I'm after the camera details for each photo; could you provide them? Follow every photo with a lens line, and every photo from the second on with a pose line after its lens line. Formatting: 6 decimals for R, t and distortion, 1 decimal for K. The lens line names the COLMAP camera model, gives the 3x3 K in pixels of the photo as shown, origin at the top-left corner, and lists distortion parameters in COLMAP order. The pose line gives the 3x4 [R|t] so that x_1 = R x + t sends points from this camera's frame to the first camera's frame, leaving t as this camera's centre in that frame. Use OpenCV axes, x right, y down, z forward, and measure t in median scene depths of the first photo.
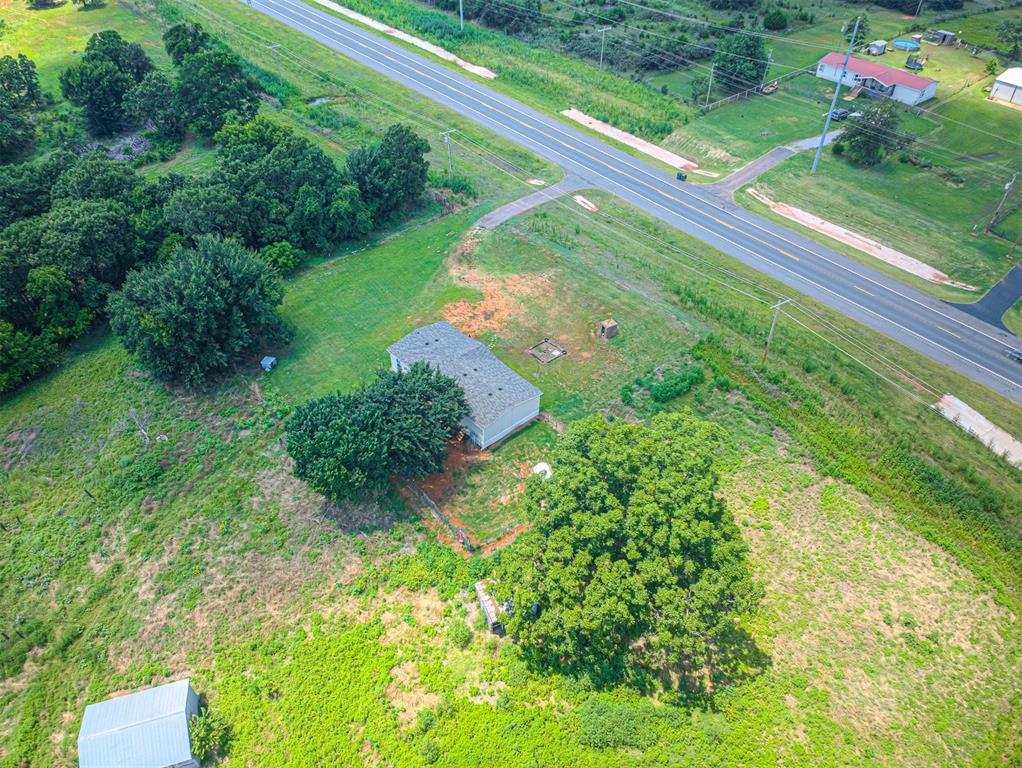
lens RADIAL K [[694.0, 0, 511.9], [0, 694.0, 384.1], [0, 0, 1]] dist [0.061774, -0.085479]
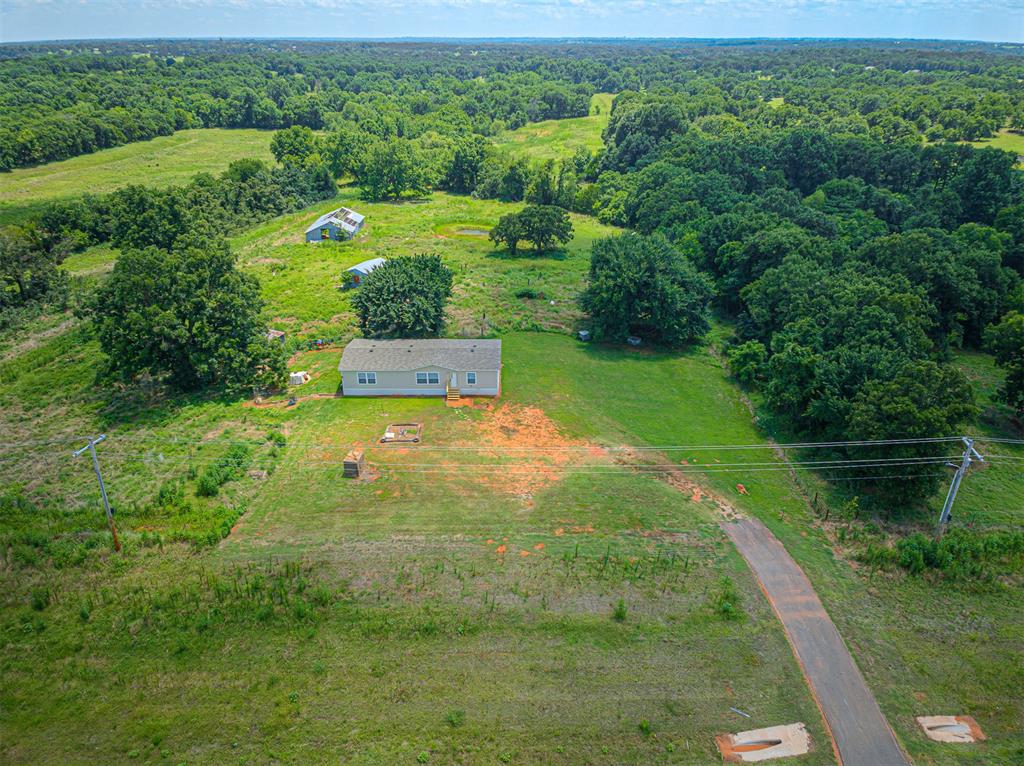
lens RADIAL K [[695.3, 0, 512.9], [0, 695.3, 383.1], [0, 0, 1]] dist [0.061774, -0.085479]
pose [[-0.660693, 0.324632, -0.676830, 0.376348], [-0.503216, 0.477510, 0.720249, -0.551163], [0.557008, 0.816455, -0.152128, 0.876618]]
